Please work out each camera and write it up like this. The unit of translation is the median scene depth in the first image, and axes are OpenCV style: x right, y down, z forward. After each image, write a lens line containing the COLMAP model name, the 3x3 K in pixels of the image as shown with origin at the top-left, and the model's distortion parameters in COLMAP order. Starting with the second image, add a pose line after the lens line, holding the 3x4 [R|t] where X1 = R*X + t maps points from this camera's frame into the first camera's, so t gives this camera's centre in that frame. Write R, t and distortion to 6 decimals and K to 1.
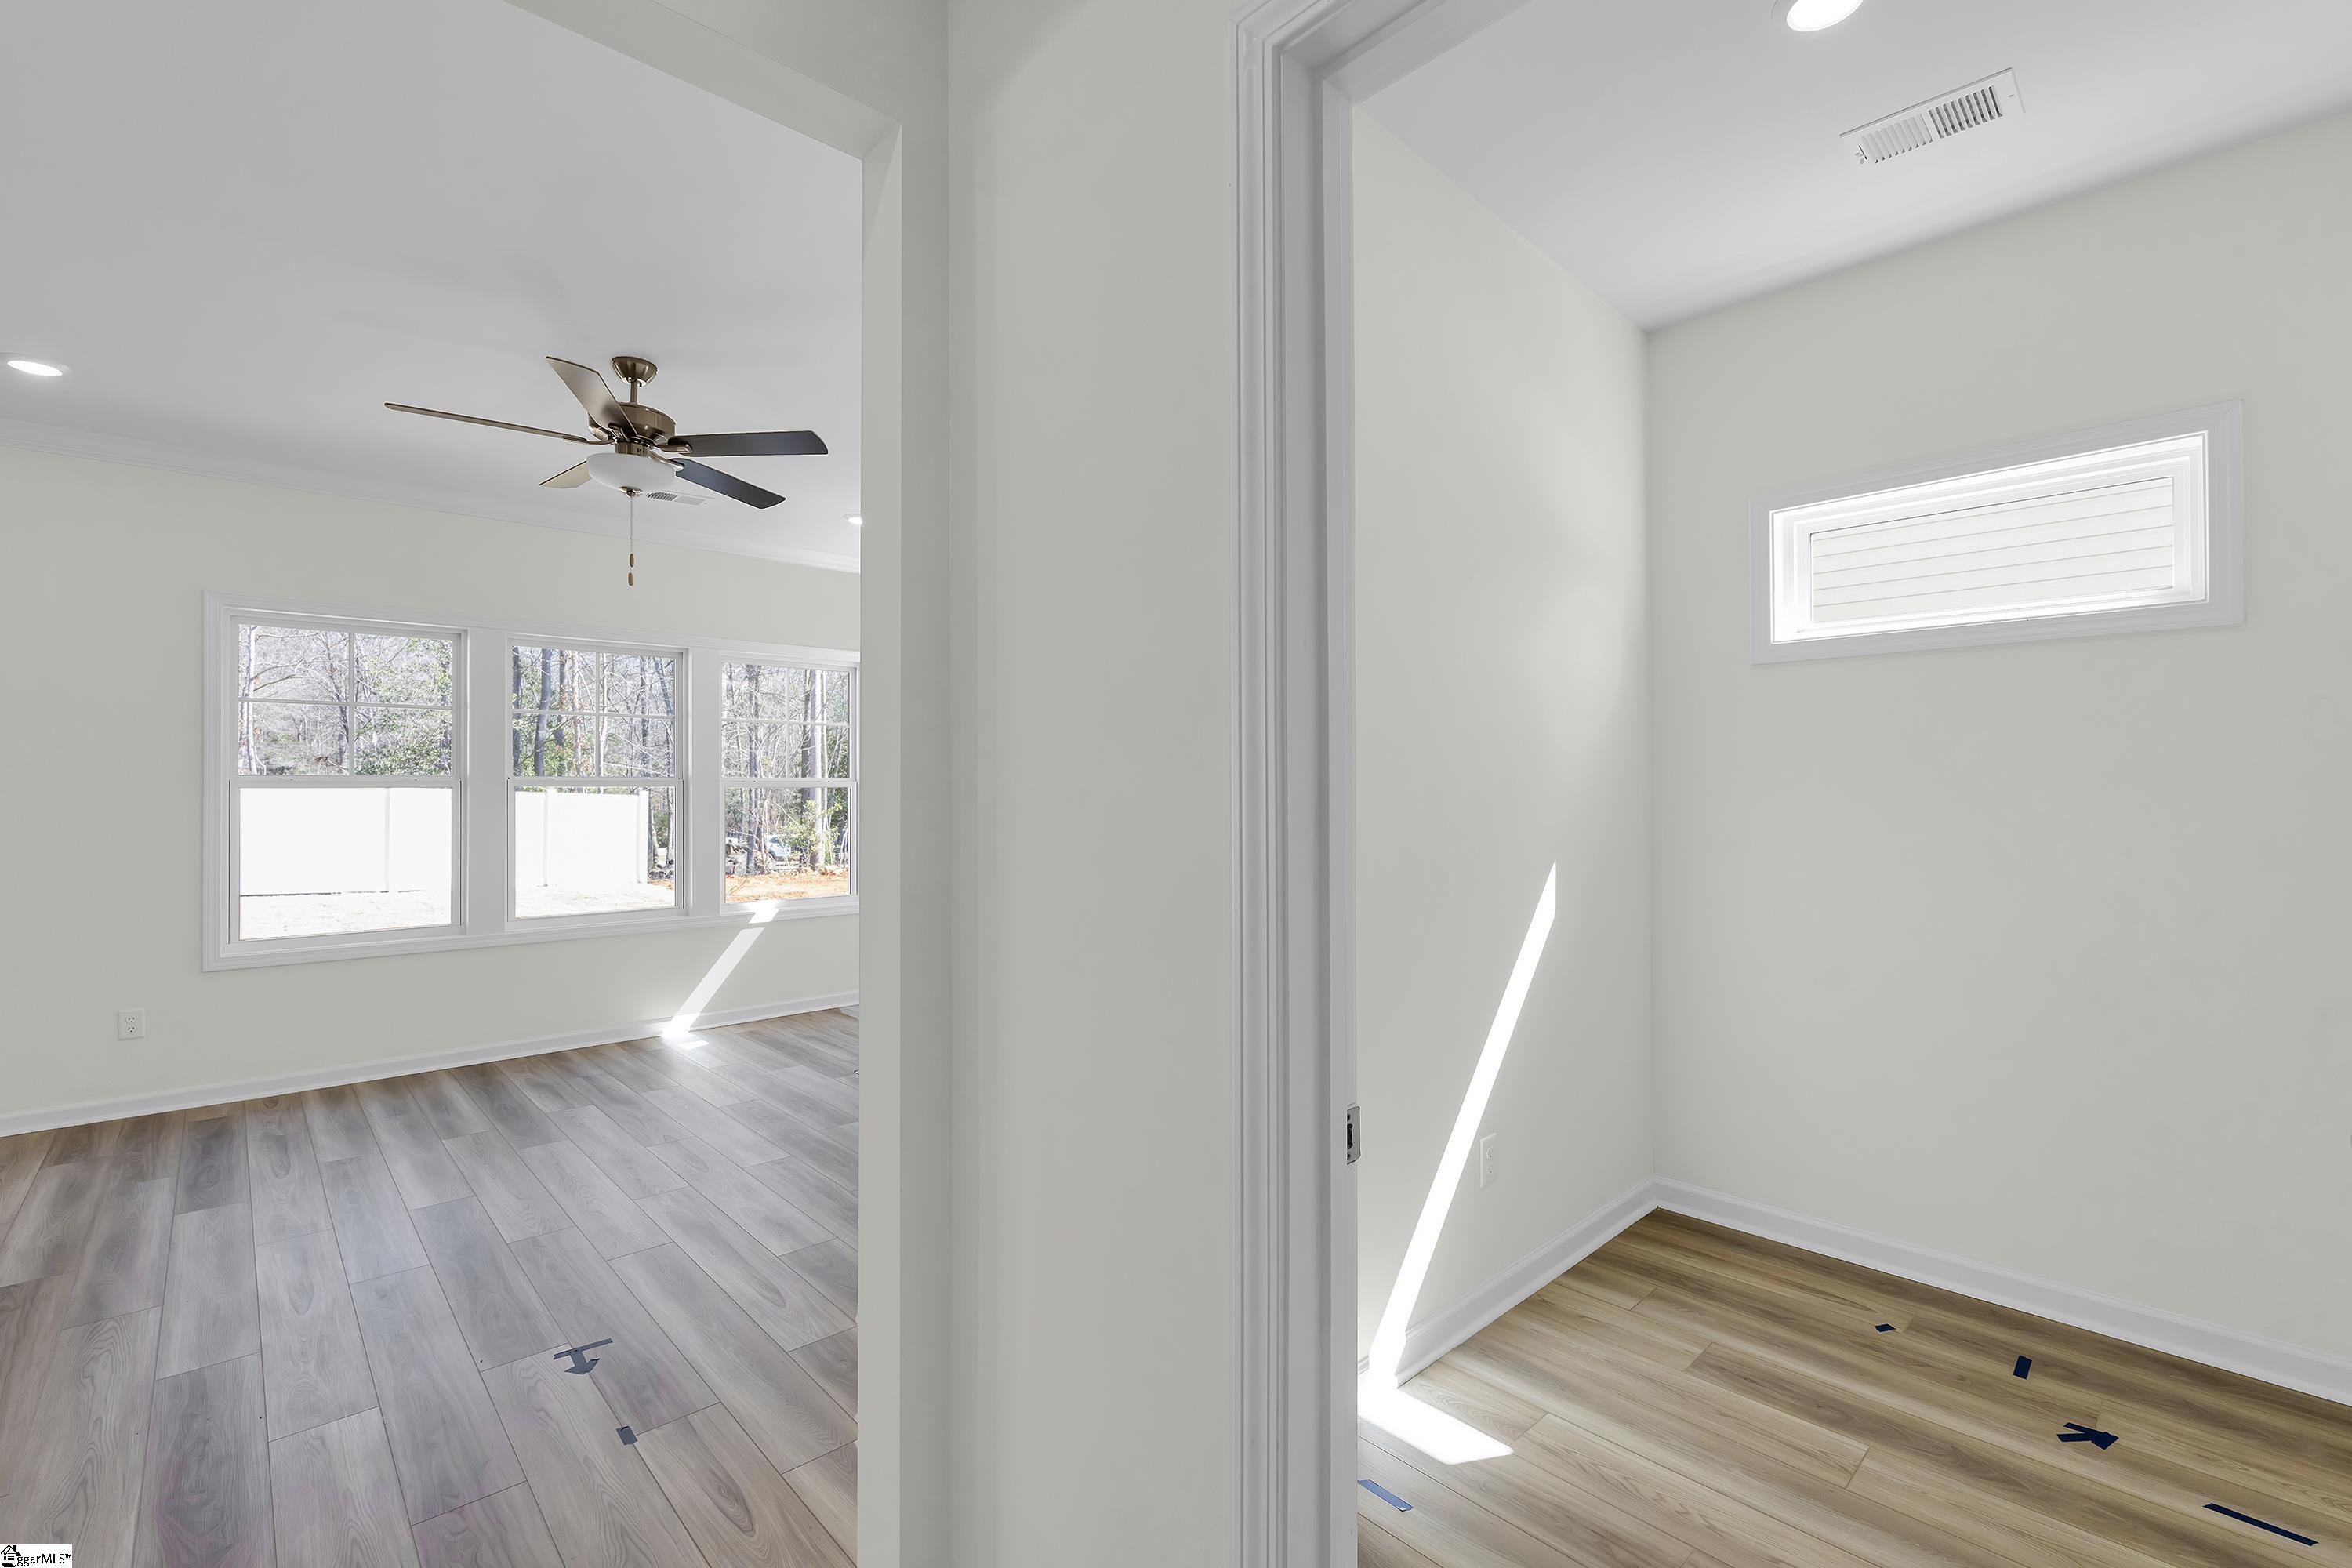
lens RADIAL K [[1032.8, 0, 1187.6], [0, 1032.8, 777.0], [0, 0, 1]] dist [-0.009720, 0.000549]
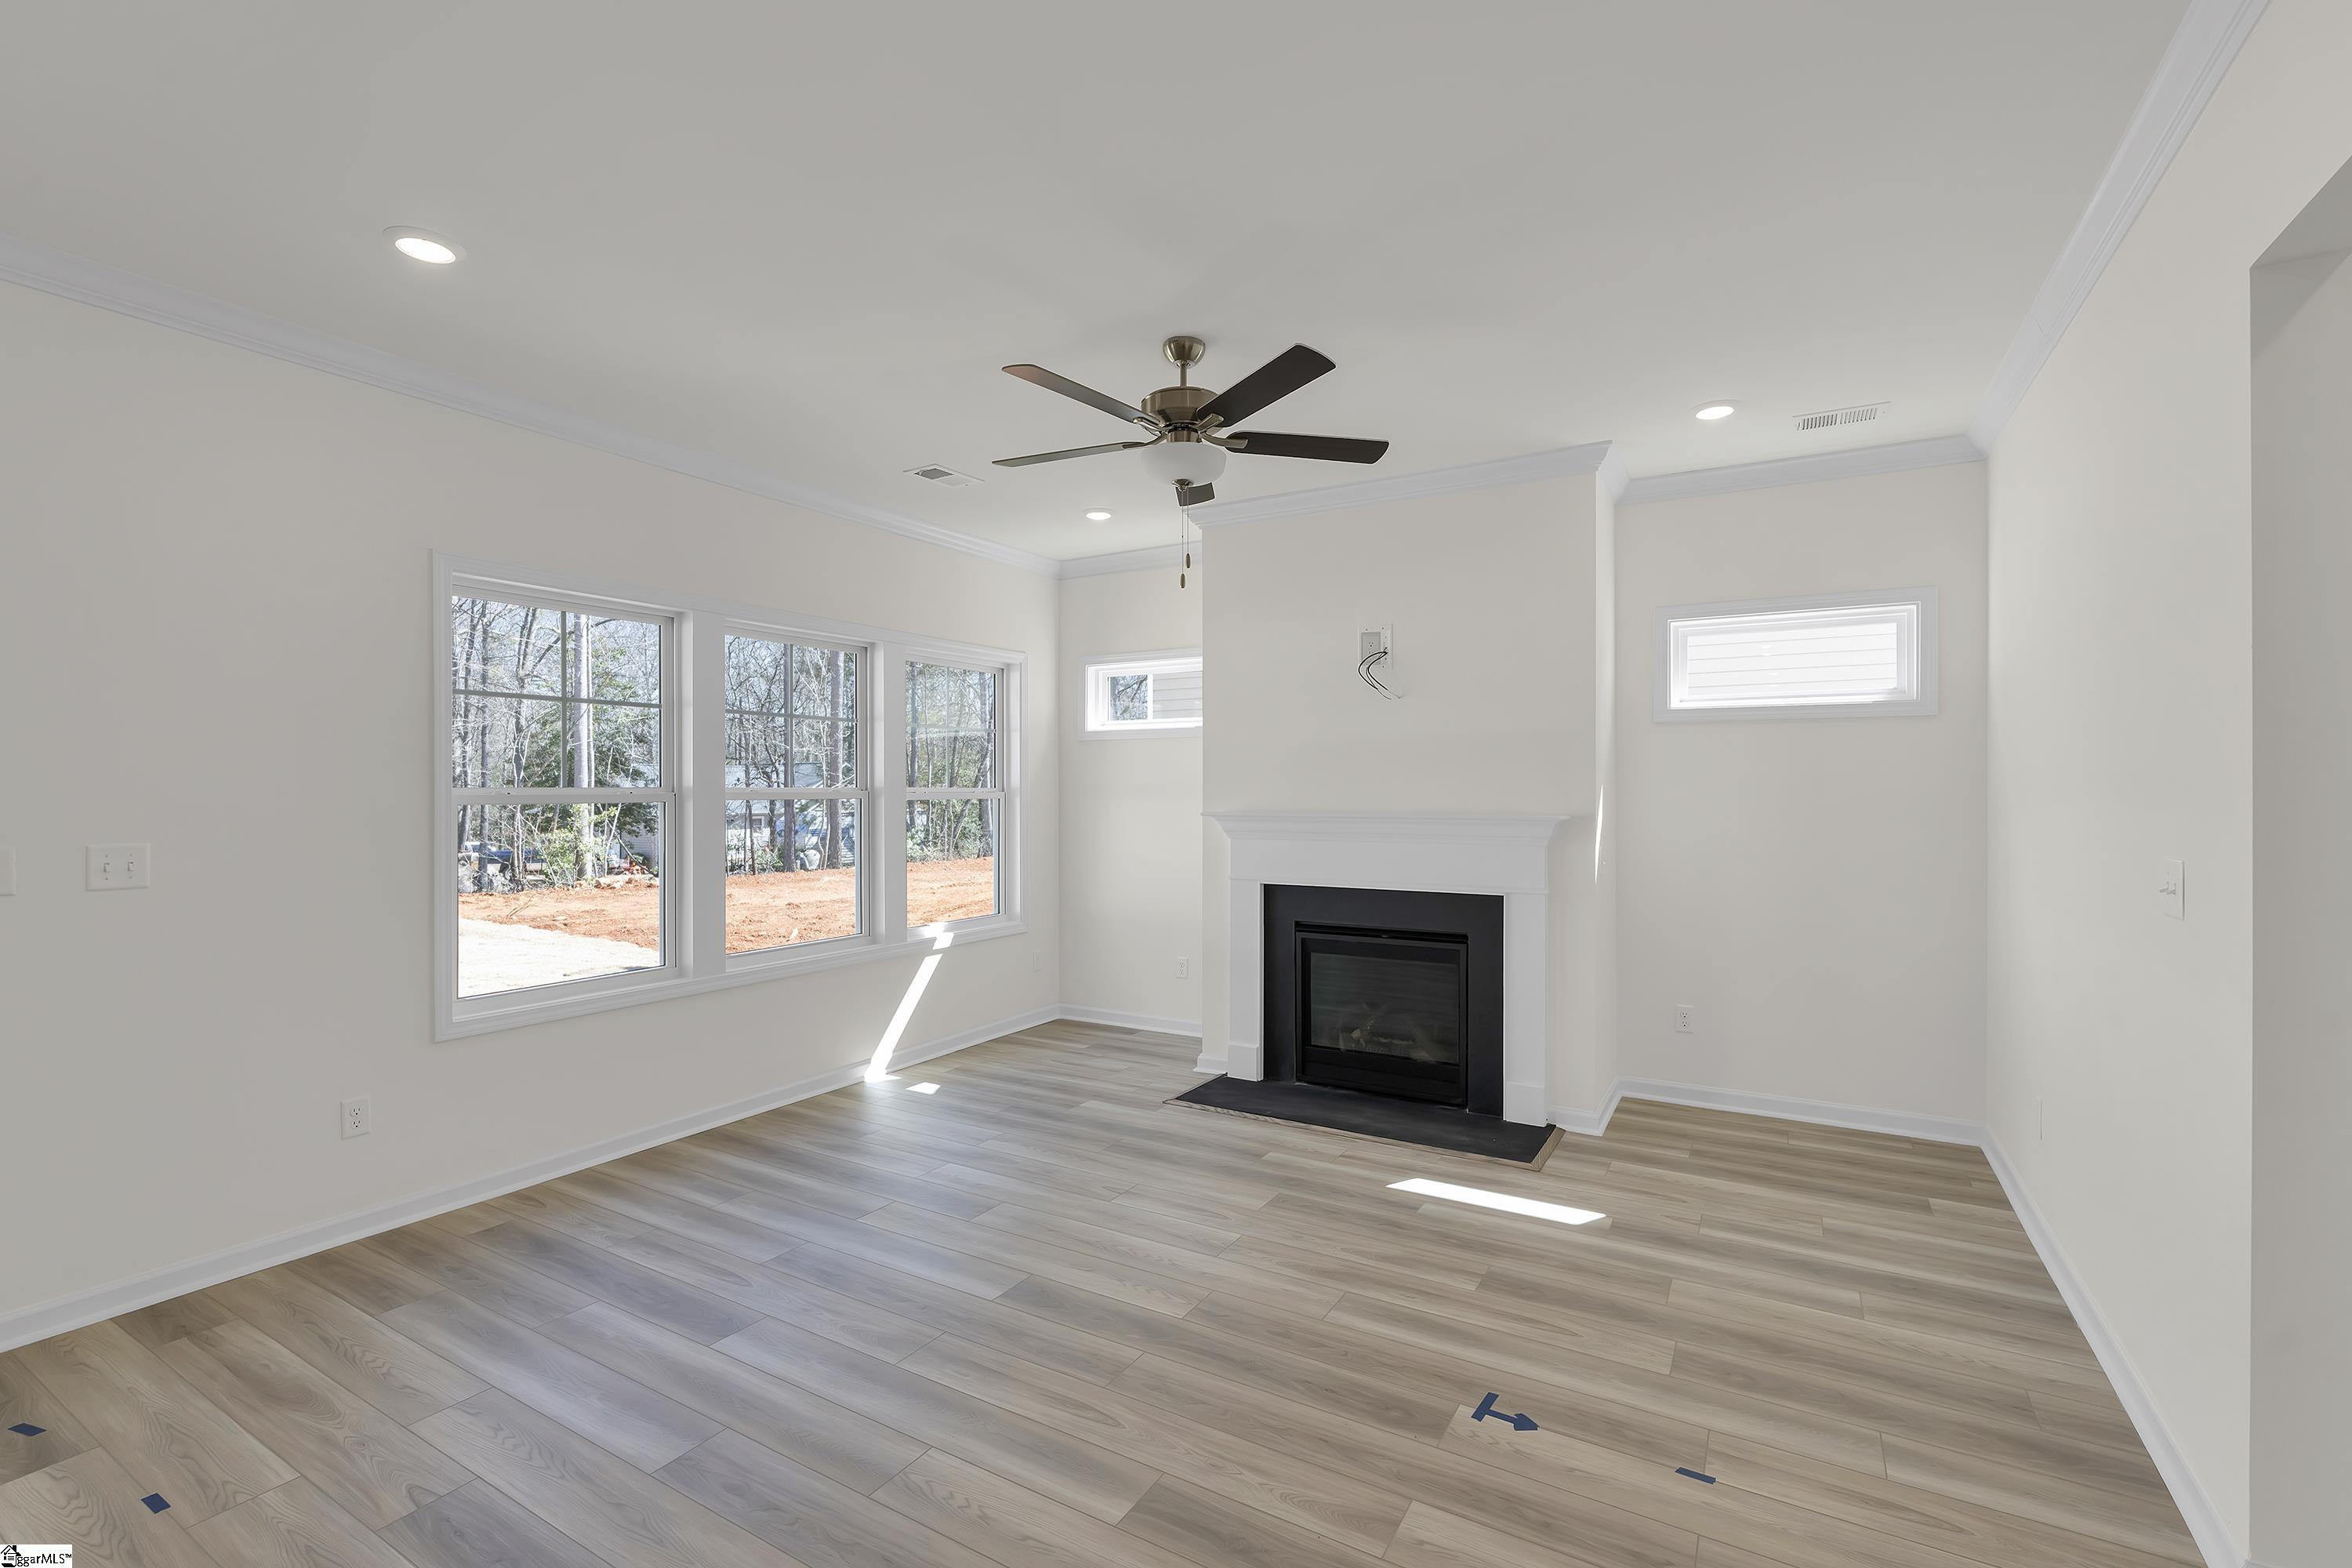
lens RADIAL K [[1032.8, 0, 1181.5], [0, 1032.8, 782.1], [0, 0, 1]] dist [-0.009720, 0.000549]
pose [[0.960328, 0.004983, 0.278830, -0.667957], [-0.006034, 0.999978, 0.002911, -0.012975], [-0.278809, -0.004478, 0.960336, 0.098672]]
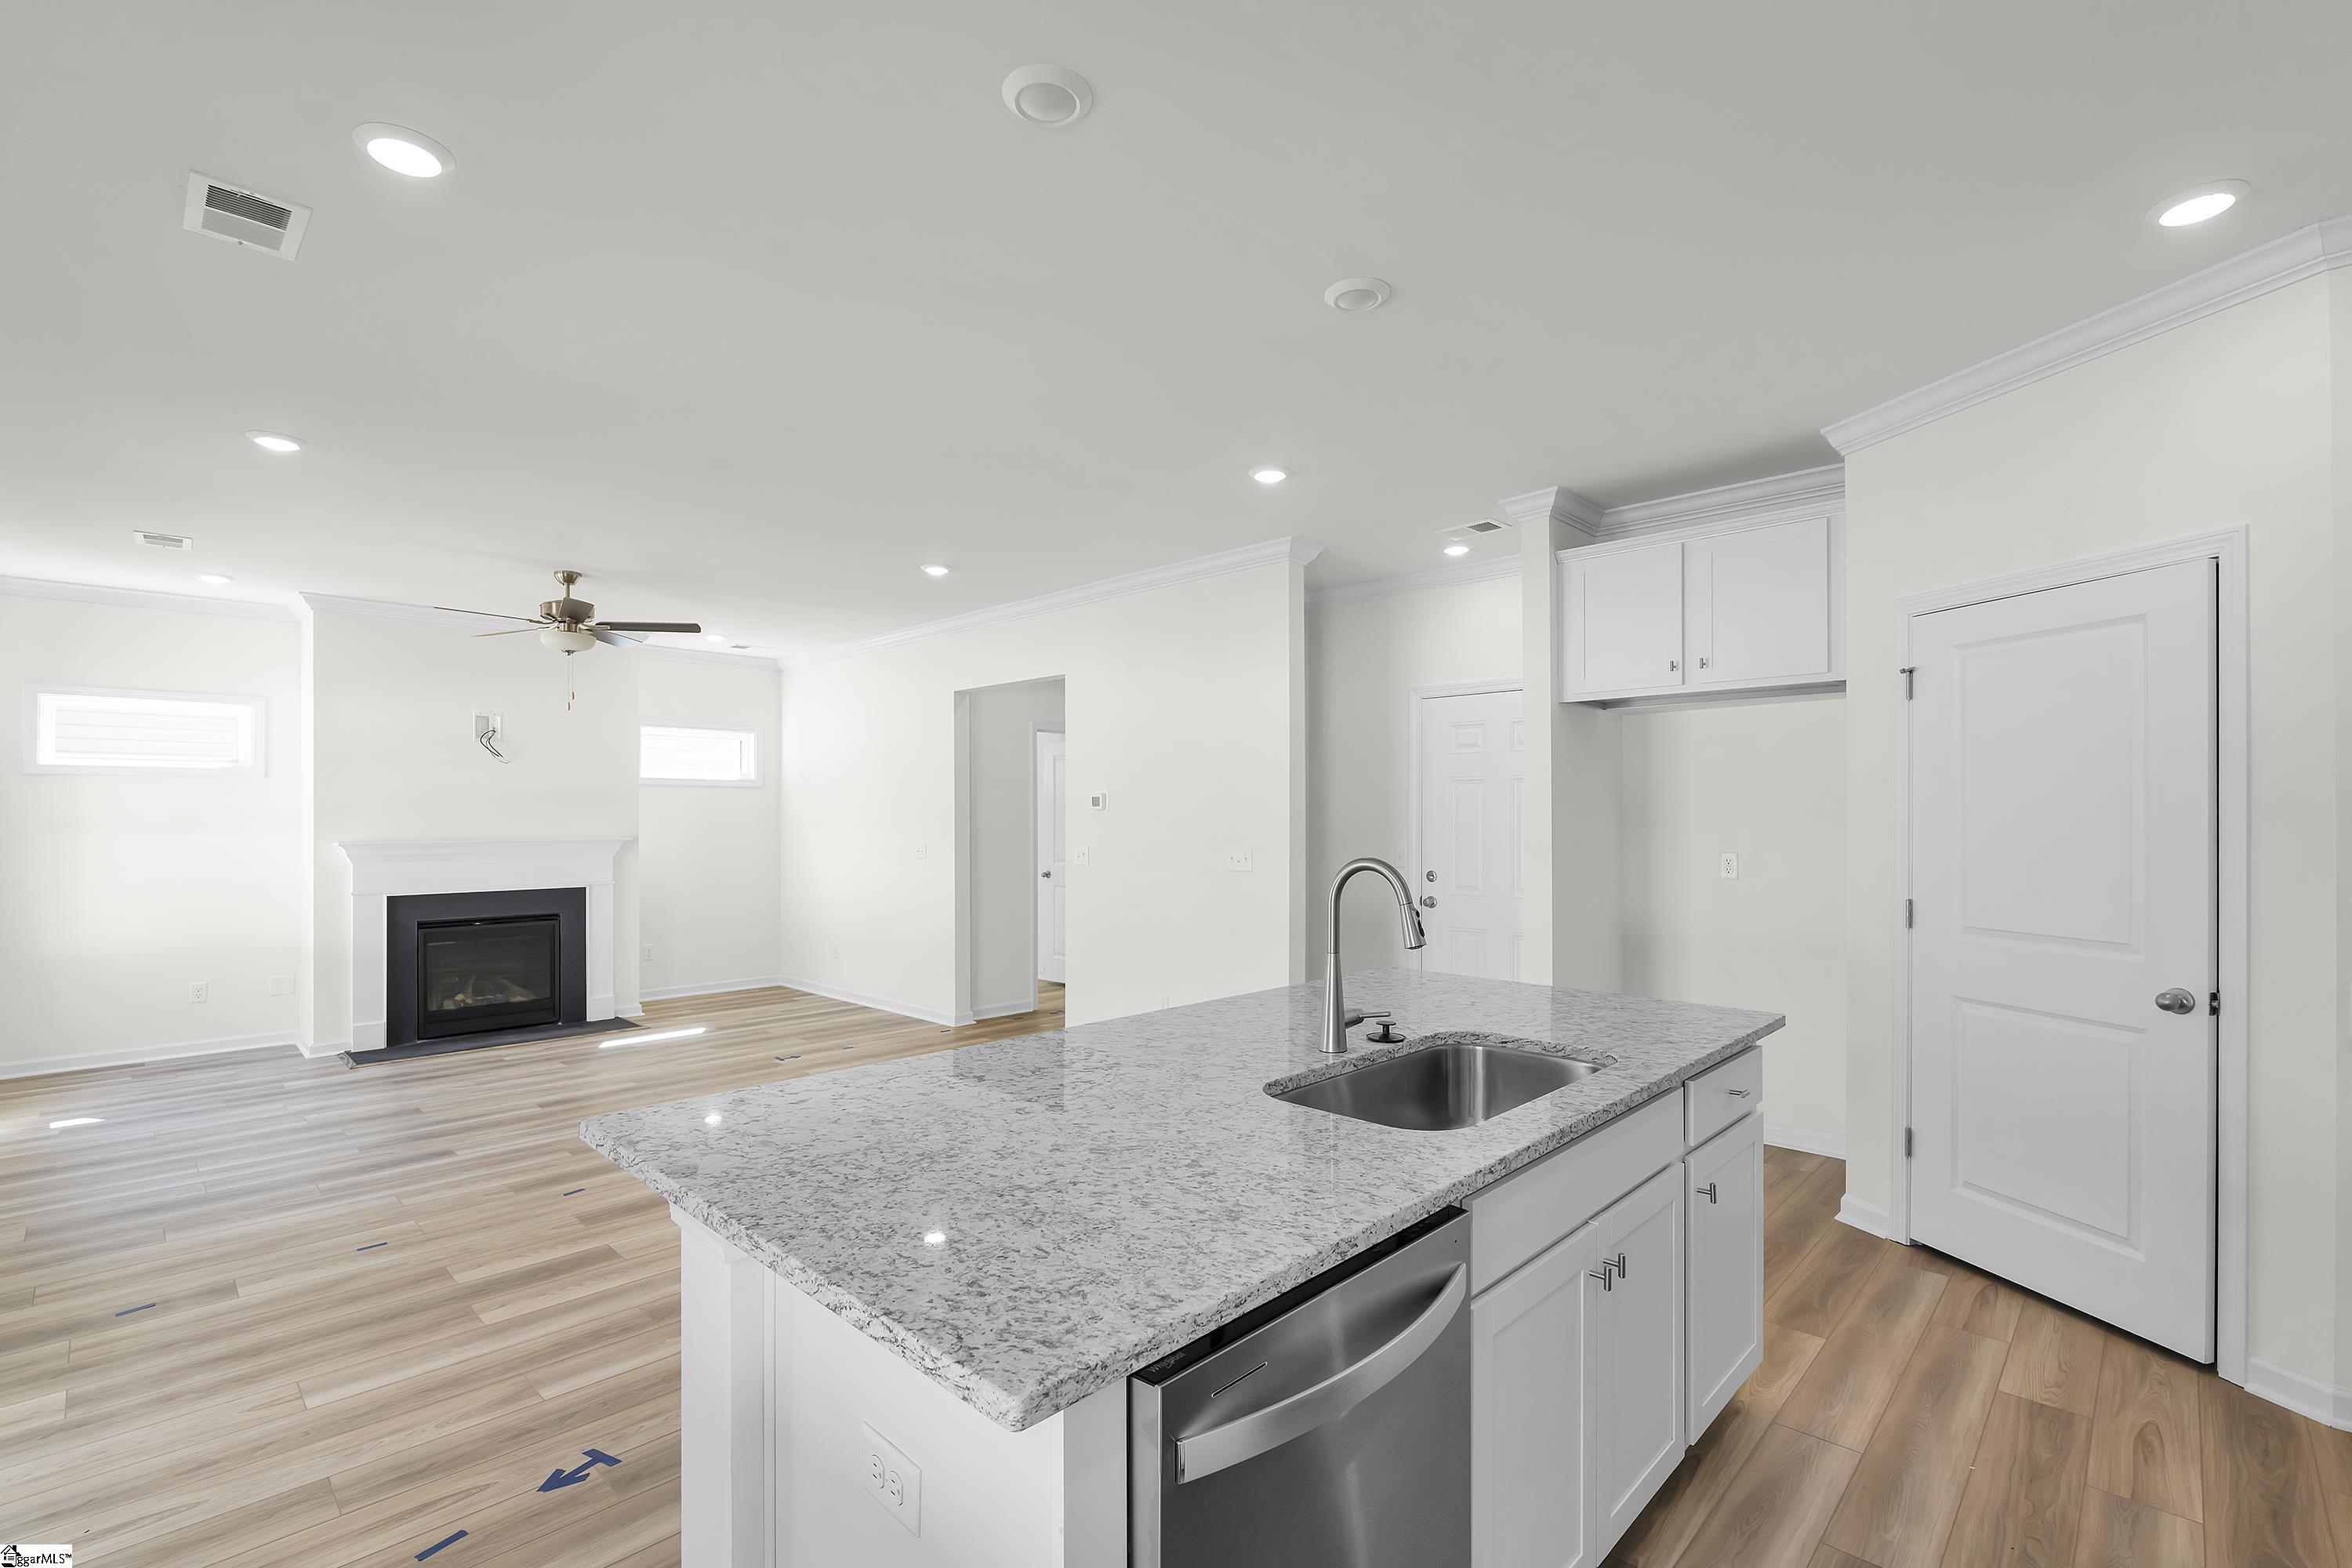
lens RADIAL K [[1032.8, 0, 1177.7], [0, 1032.8, 805.7], [0, 0, 1]] dist [-0.009720, 0.000549]
pose [[-0.043220, 0.017964, 0.998904, -1.849151], [-0.005900, 0.999816, -0.018235, -0.008945], [-0.999048, -0.006682, -0.043106, 0.088989]]
